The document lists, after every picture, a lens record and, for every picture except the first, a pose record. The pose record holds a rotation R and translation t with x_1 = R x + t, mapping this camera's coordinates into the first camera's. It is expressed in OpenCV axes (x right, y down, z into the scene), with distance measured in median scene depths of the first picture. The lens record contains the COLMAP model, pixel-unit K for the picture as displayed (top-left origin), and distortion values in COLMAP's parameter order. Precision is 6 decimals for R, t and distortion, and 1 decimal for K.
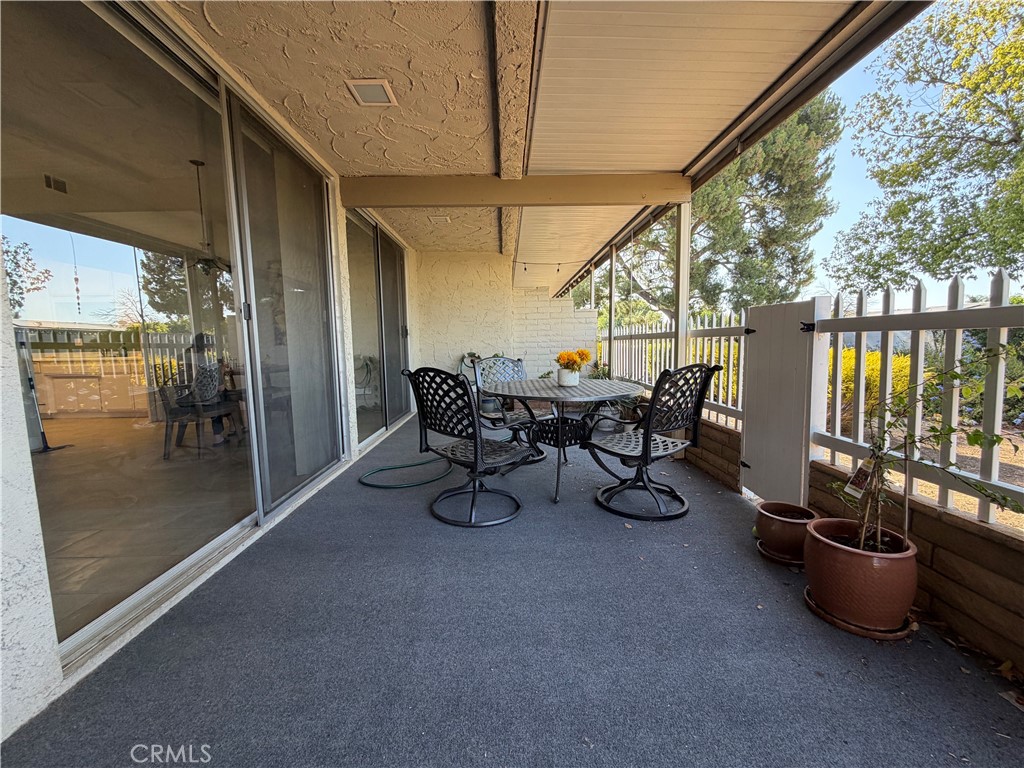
lens RADIAL K [[410.4, 0, 506.3], [0, 410.4, 385.6], [0, 0, 1]] dist [0.003745, -0.000897]
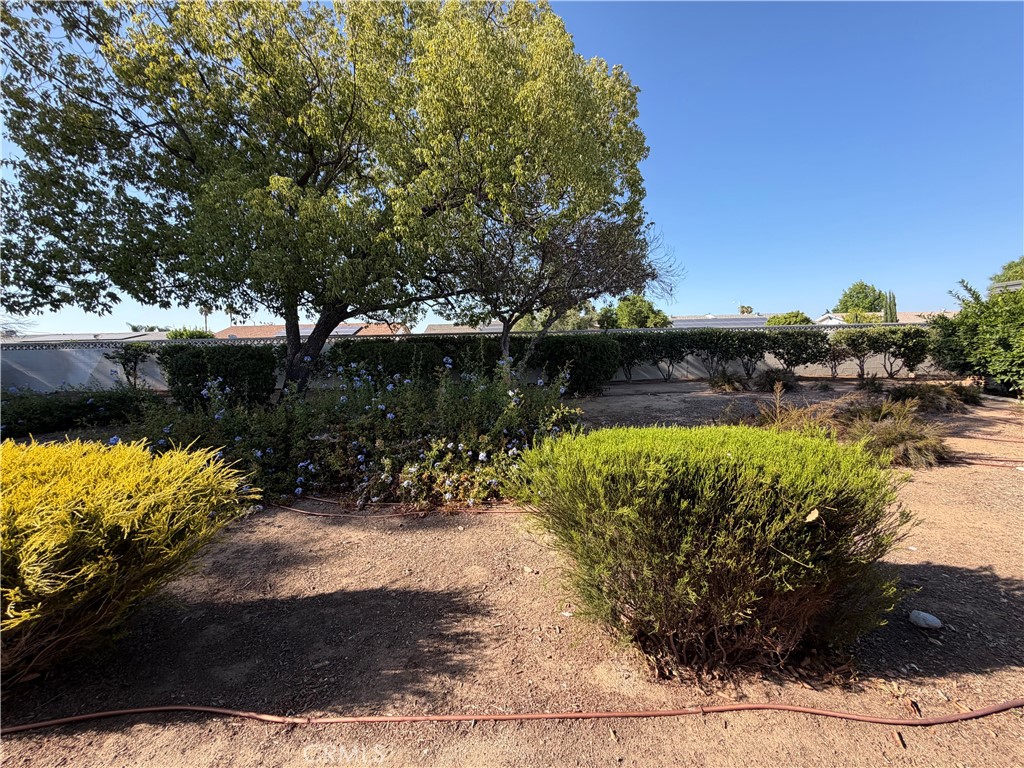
lens RADIAL K [[410.4, 0, 511.1], [0, 410.4, 377.7], [0, 0, 1]] dist [0.003745, -0.000897]
pose [[-0.010566, -0.050703, 0.998658, 0.096444], [0.131157, 0.990015, 0.051652, -0.024353], [-0.991305, 0.131527, -0.003810, 0.117391]]
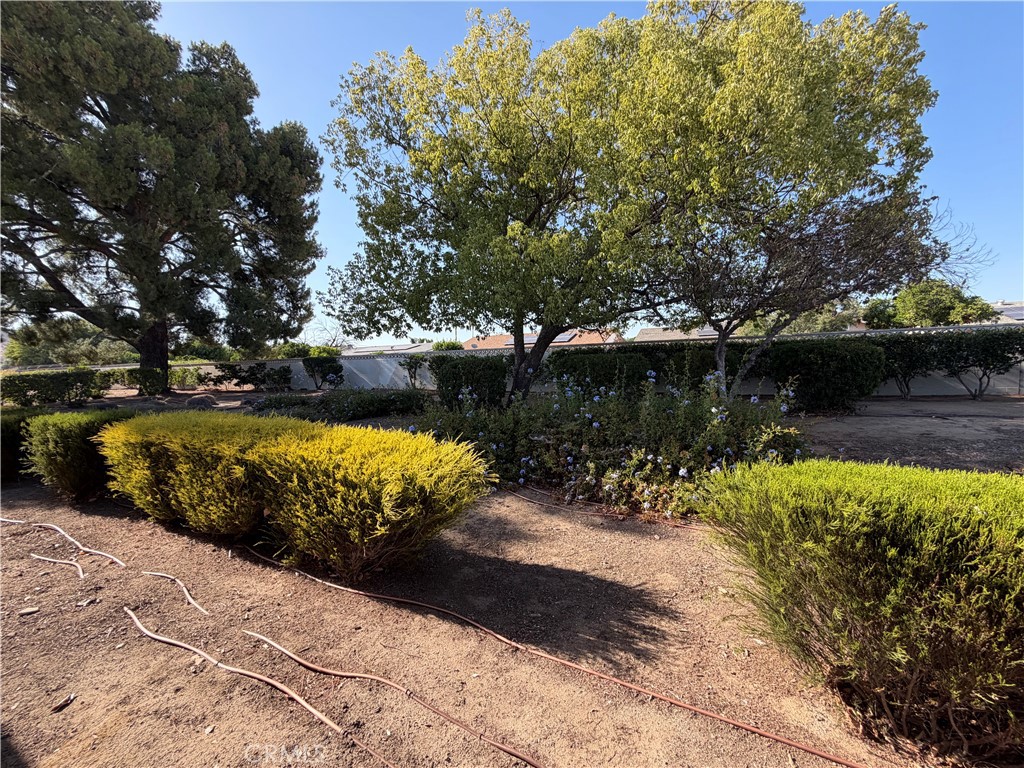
lens RADIAL K [[410.4, 0, 511.7], [0, 410.4, 379.3], [0, 0, 1]] dist [0.003745, -0.000897]
pose [[0.472650, -0.039412, 0.880369, 0.080685], [0.117353, 0.992917, -0.018554, -0.028492], [-0.873402, 0.112084, 0.473927, 0.109712]]
